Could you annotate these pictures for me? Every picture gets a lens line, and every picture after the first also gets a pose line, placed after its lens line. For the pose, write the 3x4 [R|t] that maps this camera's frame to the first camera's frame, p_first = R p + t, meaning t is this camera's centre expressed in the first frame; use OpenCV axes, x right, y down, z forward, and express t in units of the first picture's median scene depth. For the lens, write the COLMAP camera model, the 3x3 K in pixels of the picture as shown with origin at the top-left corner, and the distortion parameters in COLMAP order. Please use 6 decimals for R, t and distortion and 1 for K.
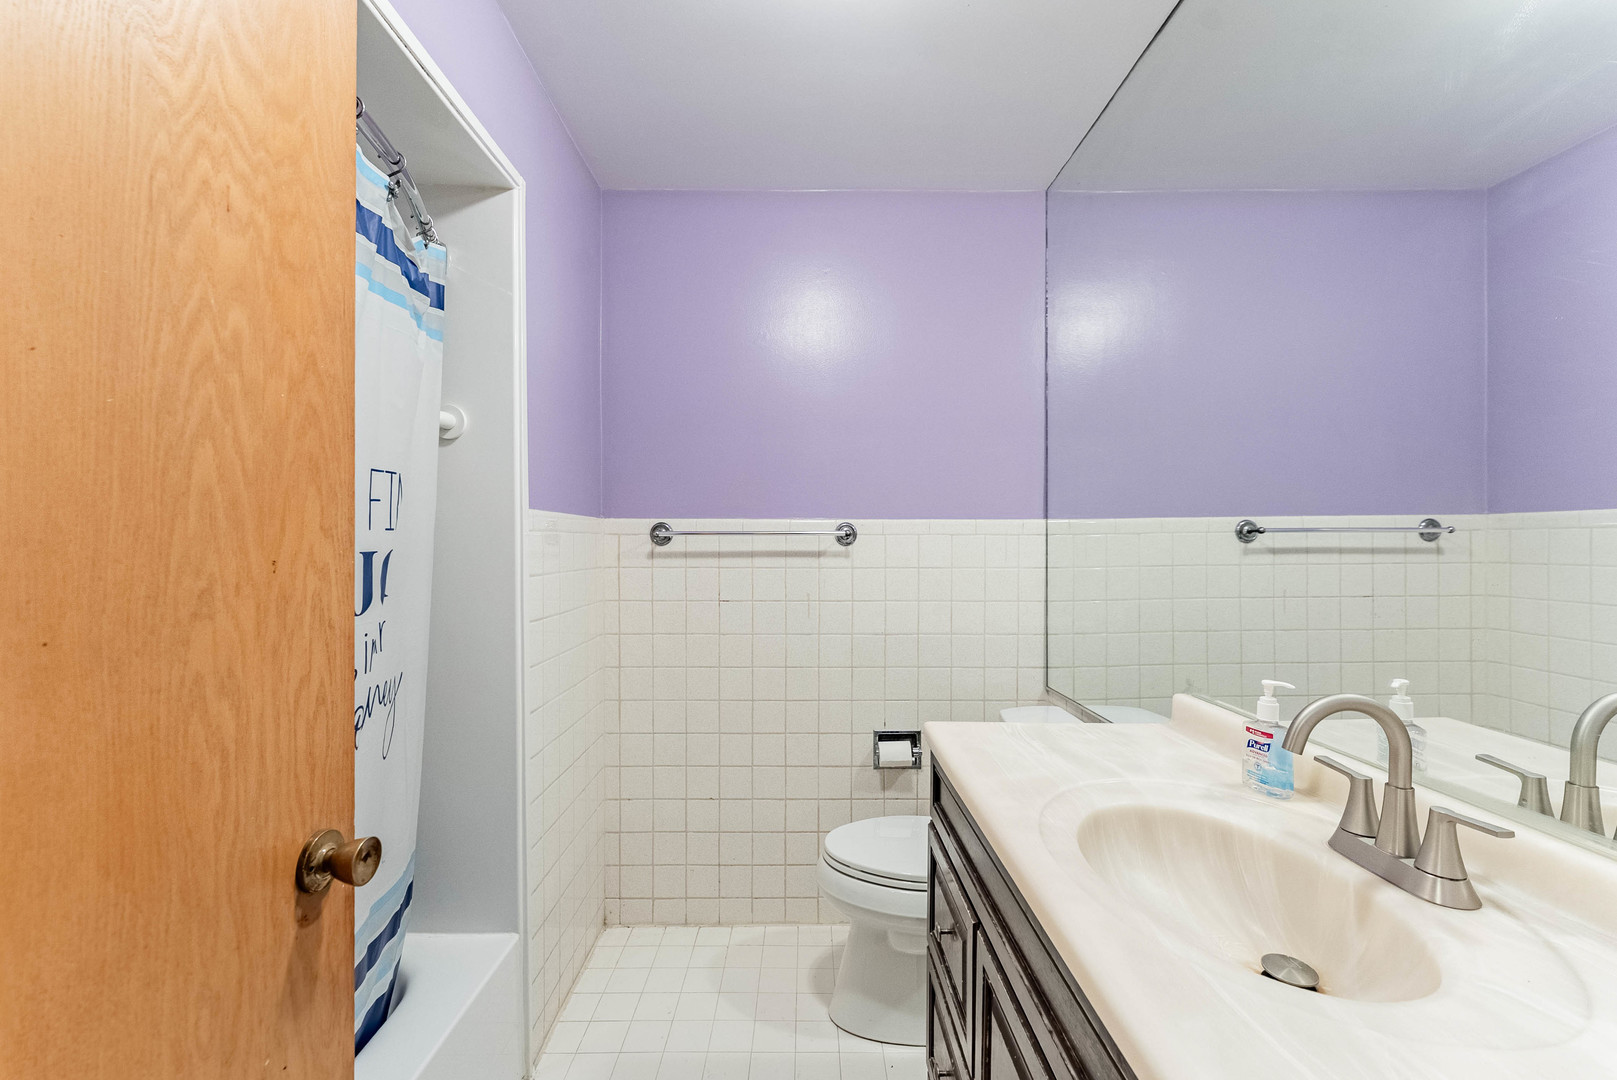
lens RADIAL K [[665.2, 0, 806.9], [0, 665.2, 546.0], [0, 0, 1]] dist [0.001408, -0.000570]
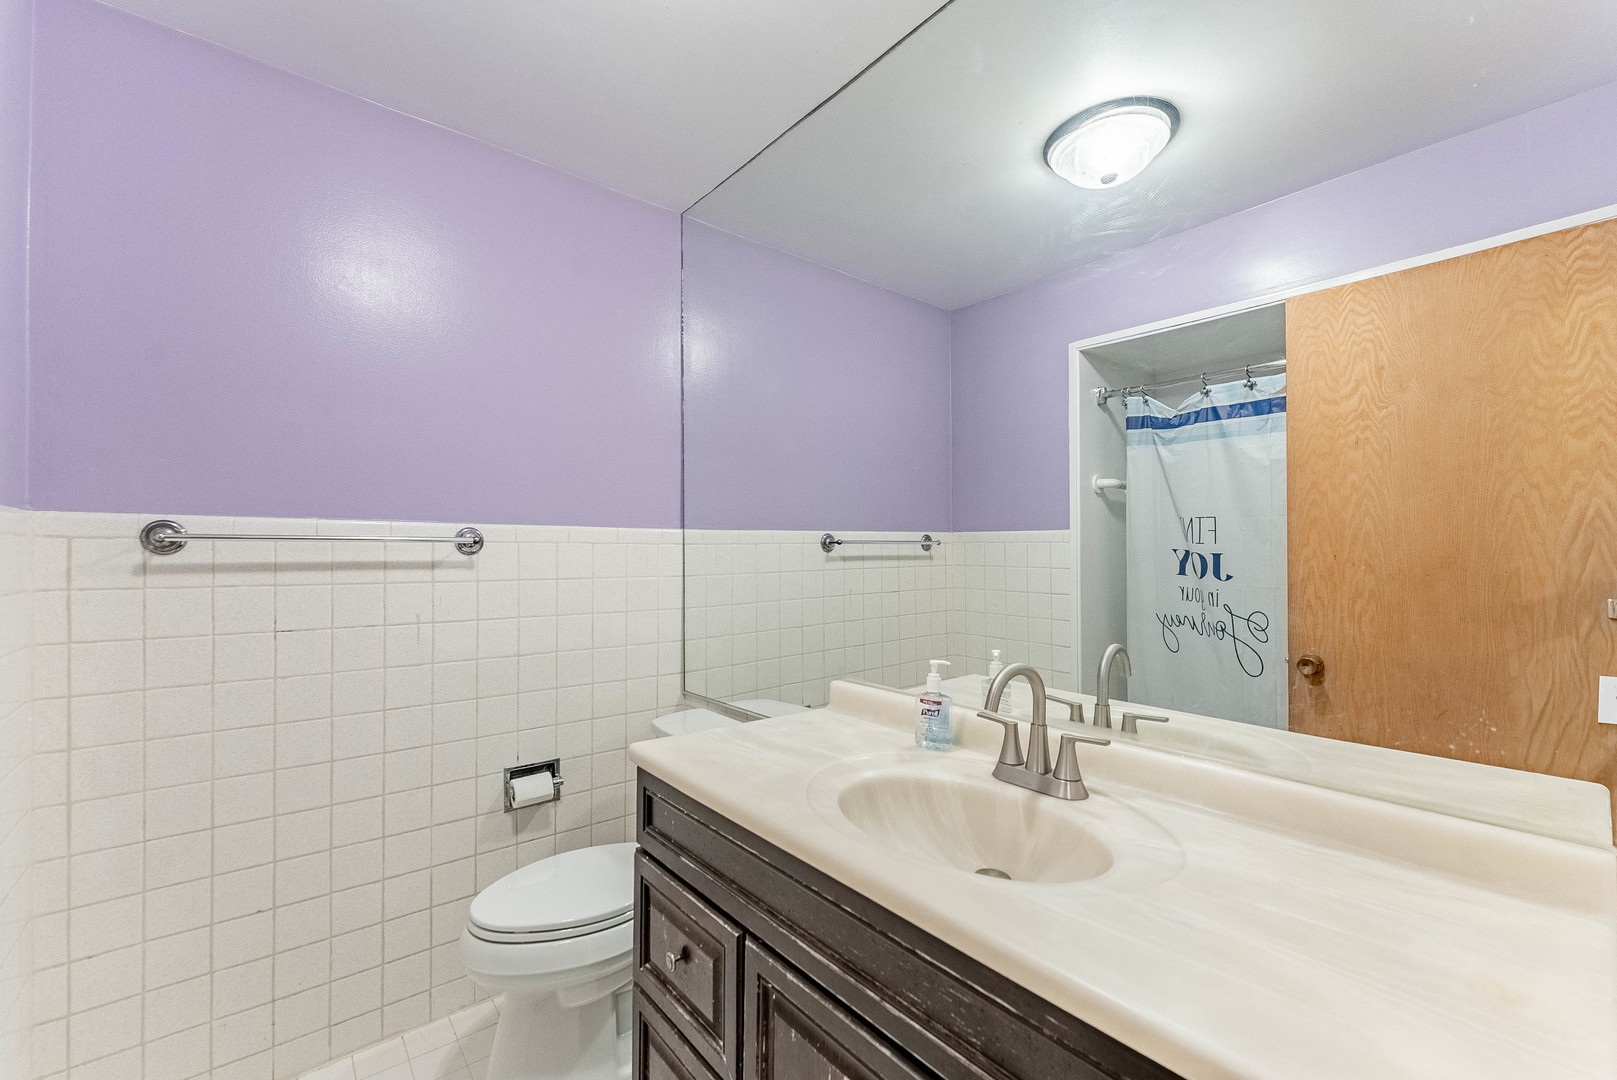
lens RADIAL K [[665.2, 0, 806.9], [0, 665.2, 546.0], [0, 0, 1]] dist [0.001408, -0.000570]
pose [[0.773063, 0.006603, 0.634294, -0.147420], [0.000810, 0.999935, -0.011396, -0.001672], [-0.634328, 0.009324, 0.773008, 0.077919]]
